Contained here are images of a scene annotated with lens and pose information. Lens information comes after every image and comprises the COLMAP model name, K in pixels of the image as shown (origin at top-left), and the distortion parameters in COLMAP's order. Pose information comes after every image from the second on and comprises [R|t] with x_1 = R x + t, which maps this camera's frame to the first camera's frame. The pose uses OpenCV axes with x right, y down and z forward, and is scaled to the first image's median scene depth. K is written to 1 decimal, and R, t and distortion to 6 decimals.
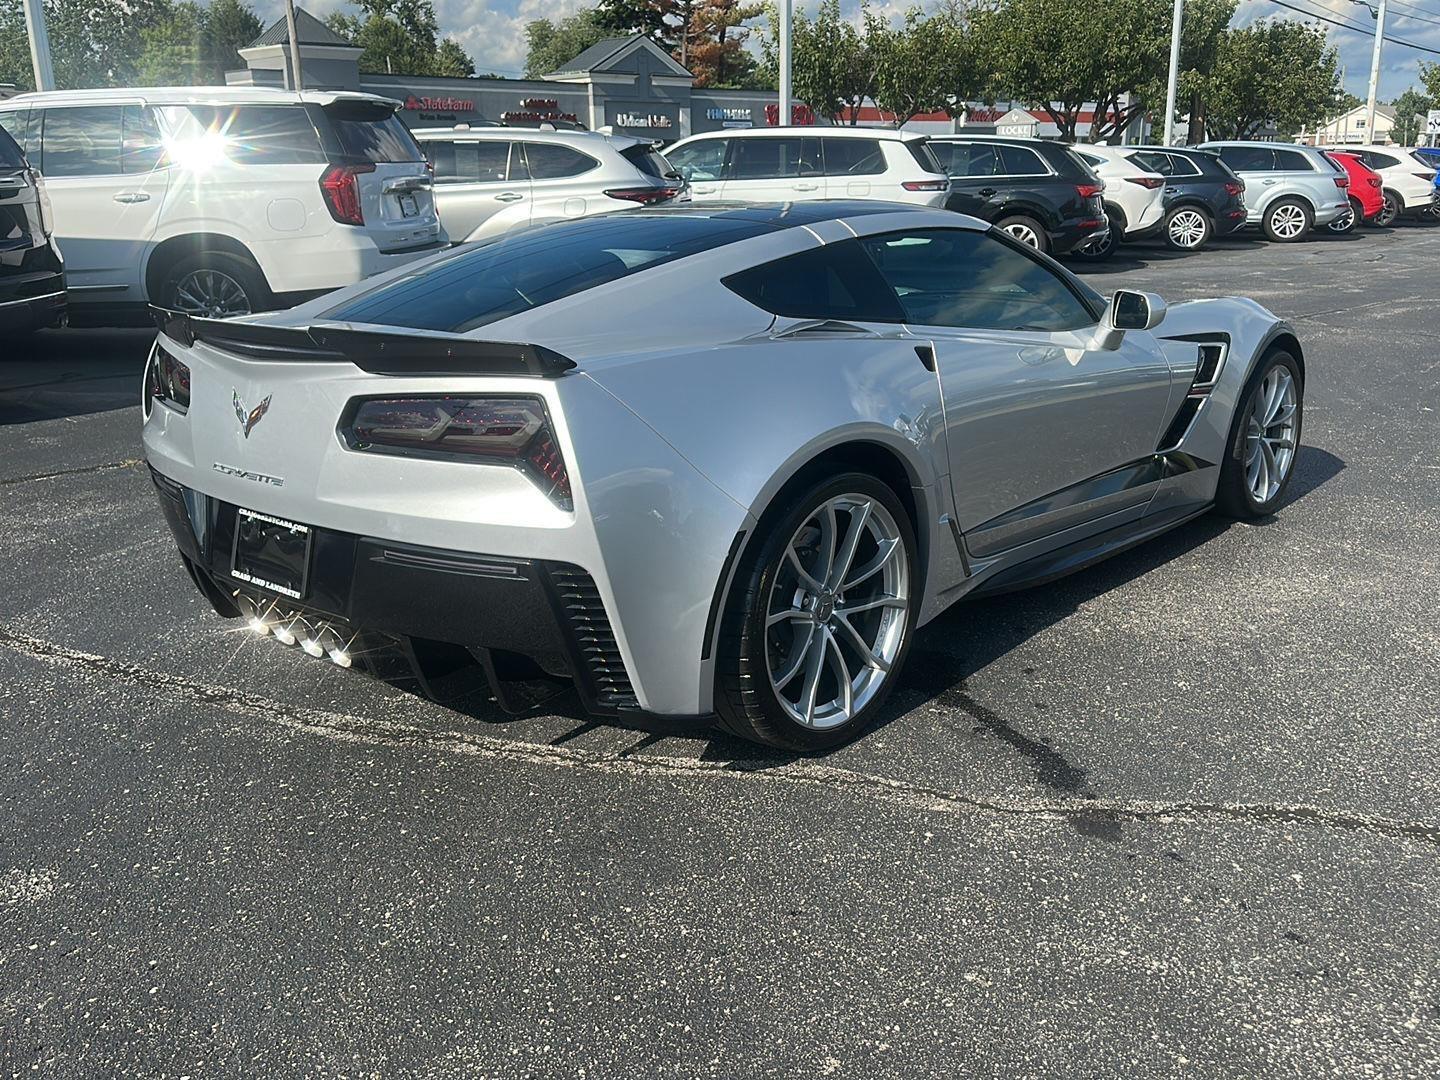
lens RADIAL K [[1288.8, 0, 720.0], [0, 1288.8, 540.0], [0, 0, 1]] dist [0.176426, -0.343592]
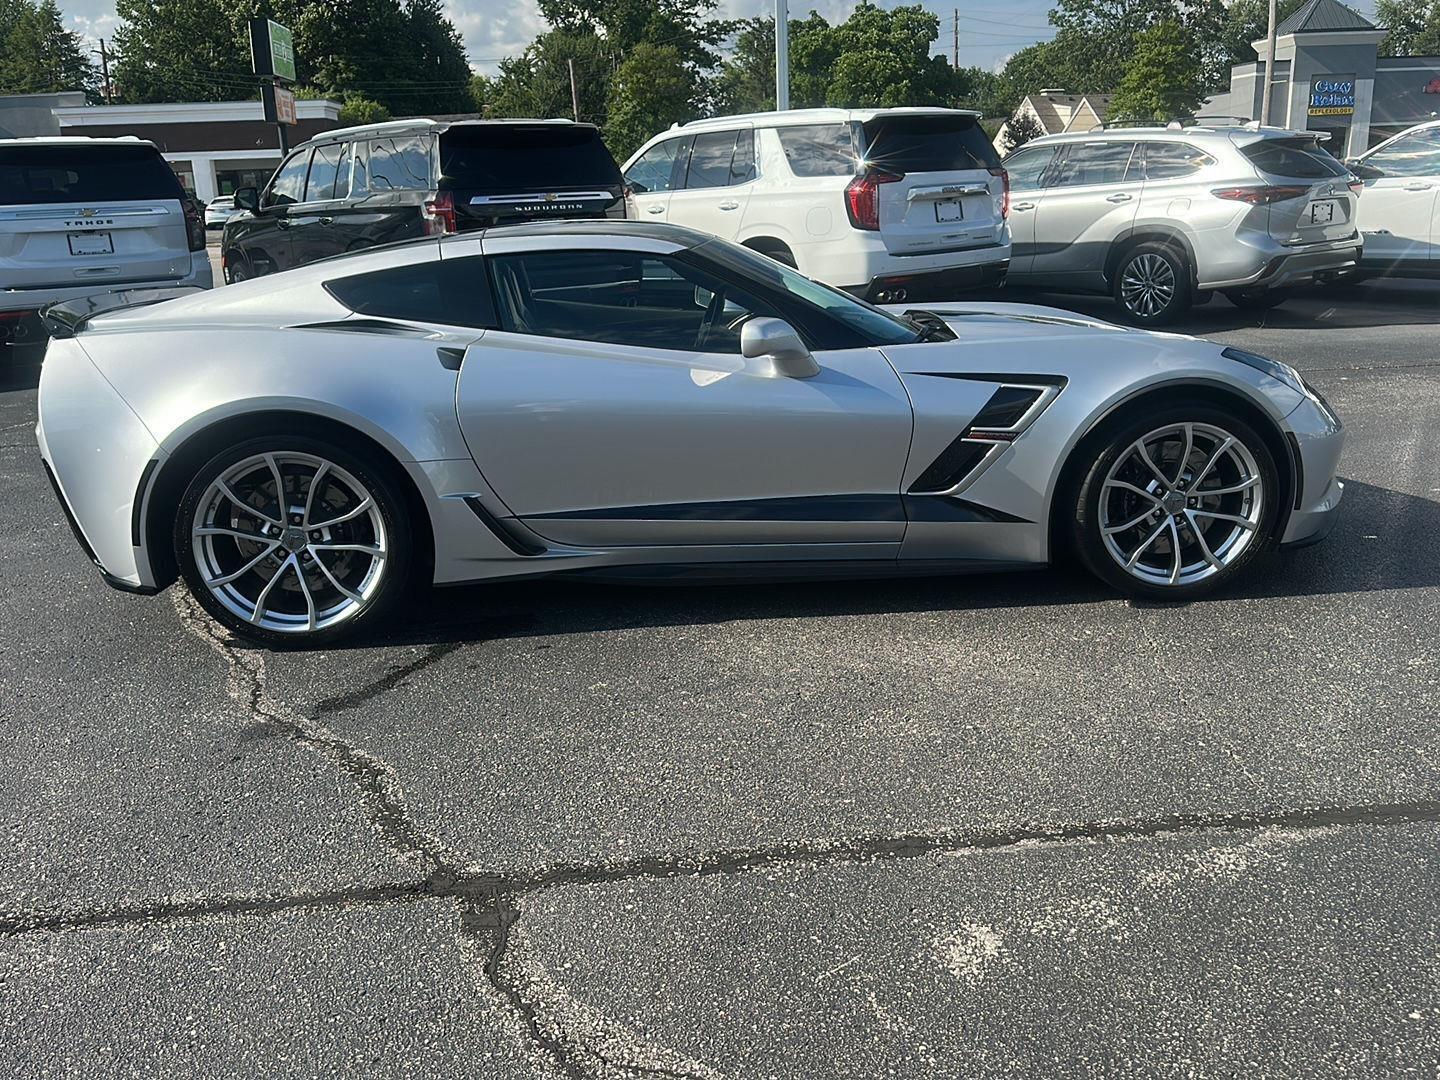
lens RADIAL K [[1288.8, 0, 720.0], [0, 1288.8, 540.0], [0, 0, 1]] dist [0.176426, -0.343592]
pose [[0.728823, 0.173154, -0.662446, 1.113057], [-0.169408, 0.983017, 0.070563, -0.098628], [0.663414, 0.060795, 0.745779, 0.272869]]
